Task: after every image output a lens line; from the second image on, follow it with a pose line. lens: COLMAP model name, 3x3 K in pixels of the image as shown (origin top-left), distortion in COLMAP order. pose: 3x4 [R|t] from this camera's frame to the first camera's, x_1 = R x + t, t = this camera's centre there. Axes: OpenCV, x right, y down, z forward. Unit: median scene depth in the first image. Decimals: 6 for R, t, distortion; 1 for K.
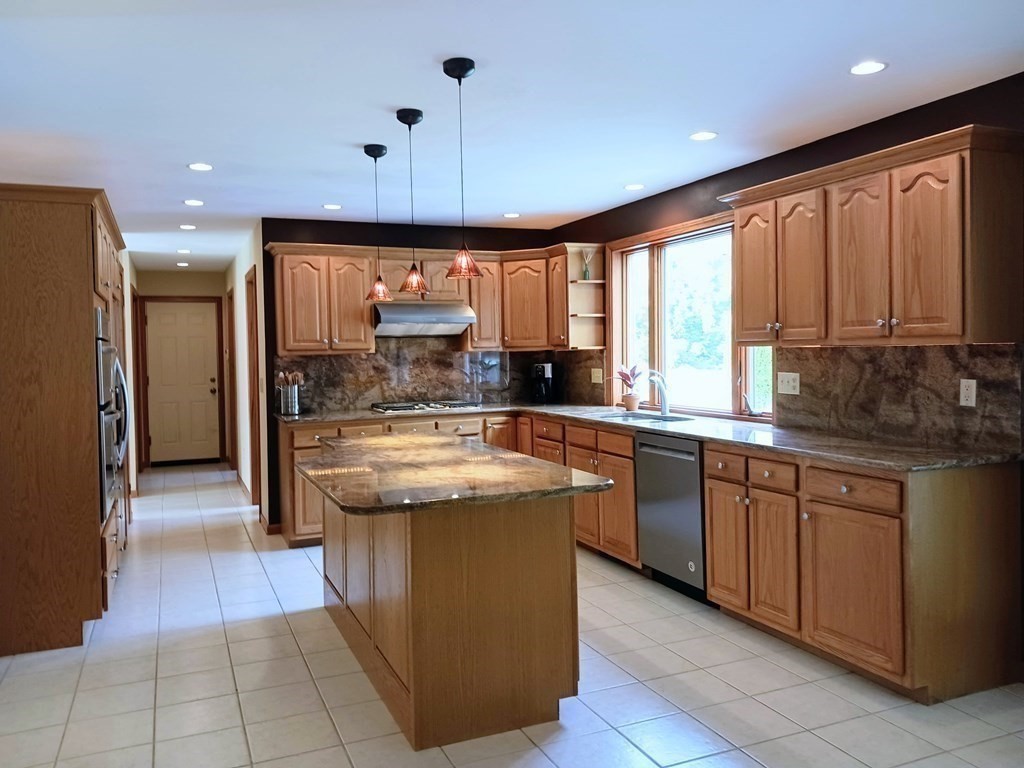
lens RADIAL K [[810.2, 0, 527.3], [0, 810.2, 375.5], [0, 0, 1]] dist [0.047535, -0.051929]
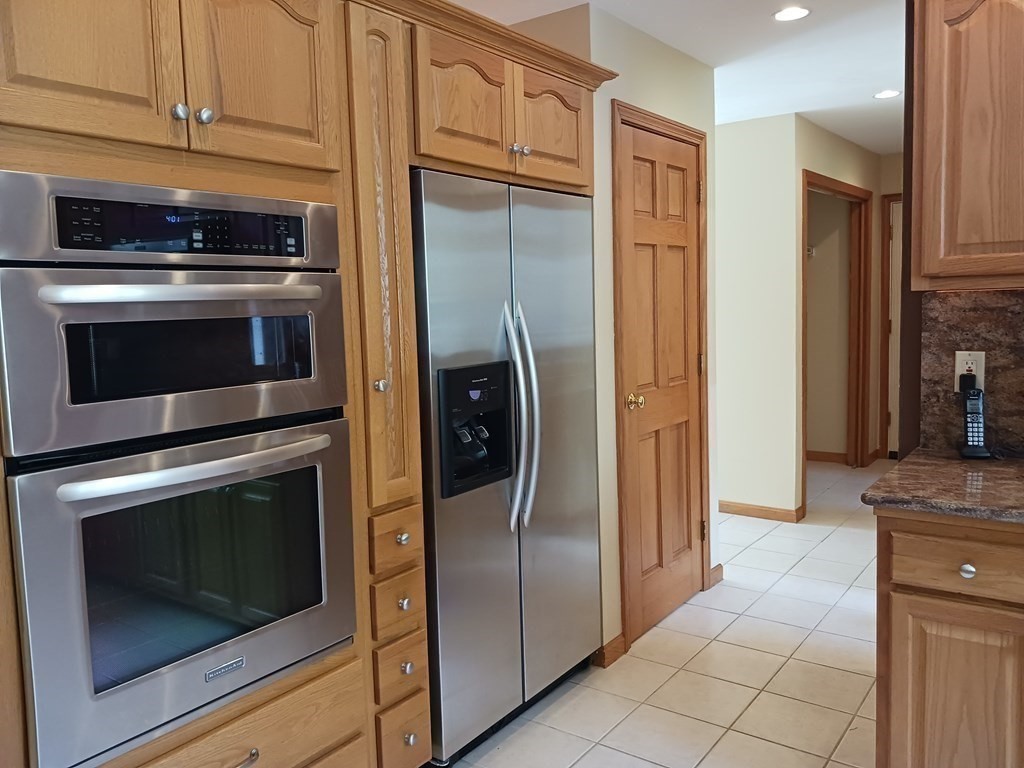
lens RADIAL K [[810.2, 0, 504.8], [0, 810.2, 382.0], [0, 0, 1]] dist [0.047535, -0.051929]
pose [[0.495892, 0.088083, -0.863905, -0.081545], [-0.004700, 0.995100, 0.098762, -0.019130], [0.868372, -0.044915, 0.493876, 0.639385]]
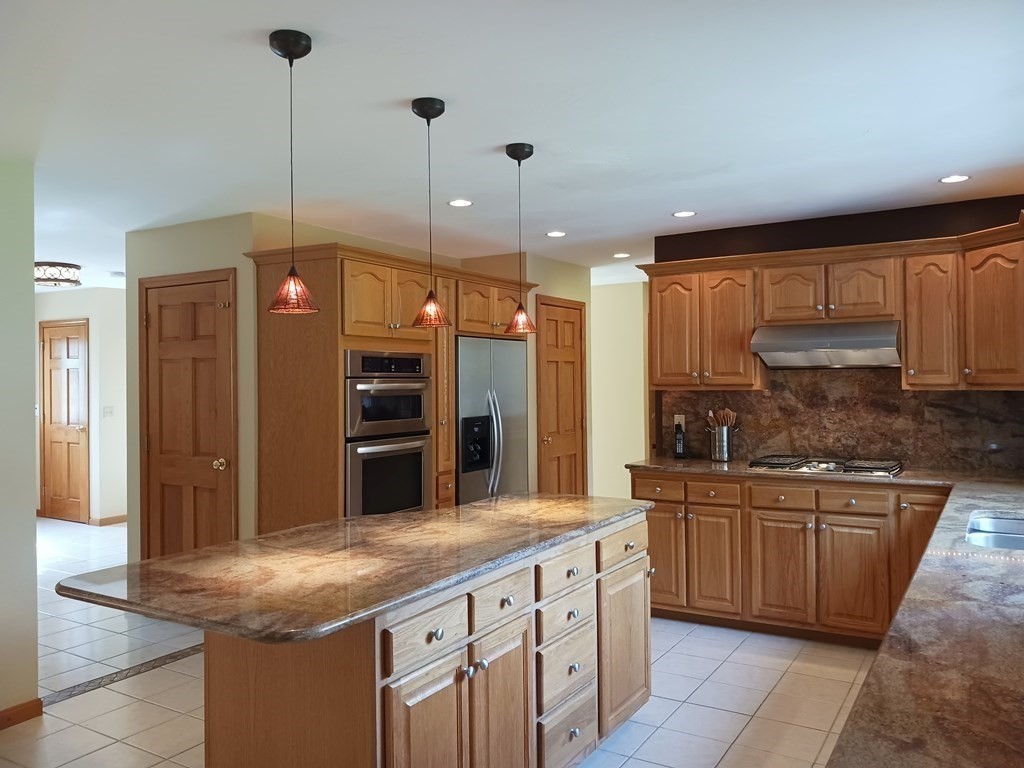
lens RADIAL K [[810.2, 0, 497.8], [0, 810.2, 367.2], [0, 0, 1]] dist [0.047535, -0.051929]
pose [[0.562777, 0.001586, -0.826607, 0.308938], [-0.027772, 0.999470, -0.016990, -0.028798], [0.826142, 0.032518, 0.562523, 0.348567]]
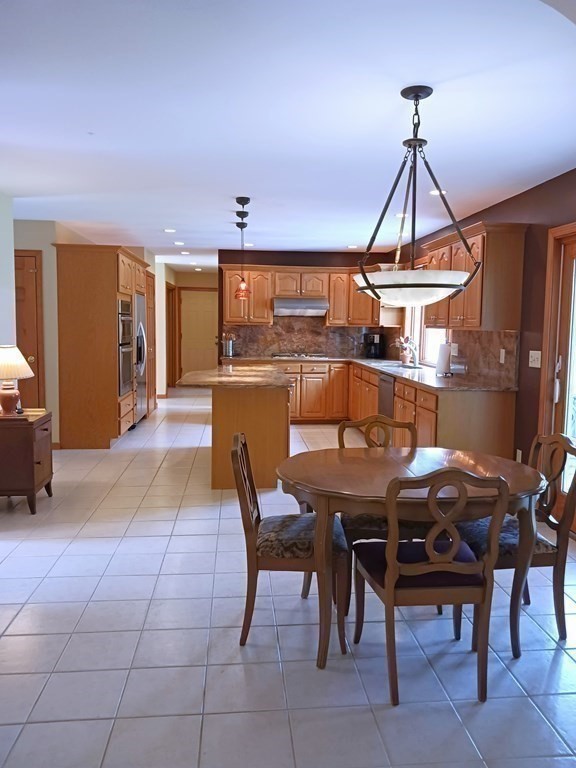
lens RADIAL K [[607.7, 0, 309.0], [0, 607.7, 386.4], [0, 0, 1]] dist [0.047535, -0.051929]
pose [[0.955552, 0.064760, -0.287621, 0.283119], [-0.043868, 0.995948, 0.078501, -0.000864], [0.291539, -0.062395, 0.954522, -0.274700]]
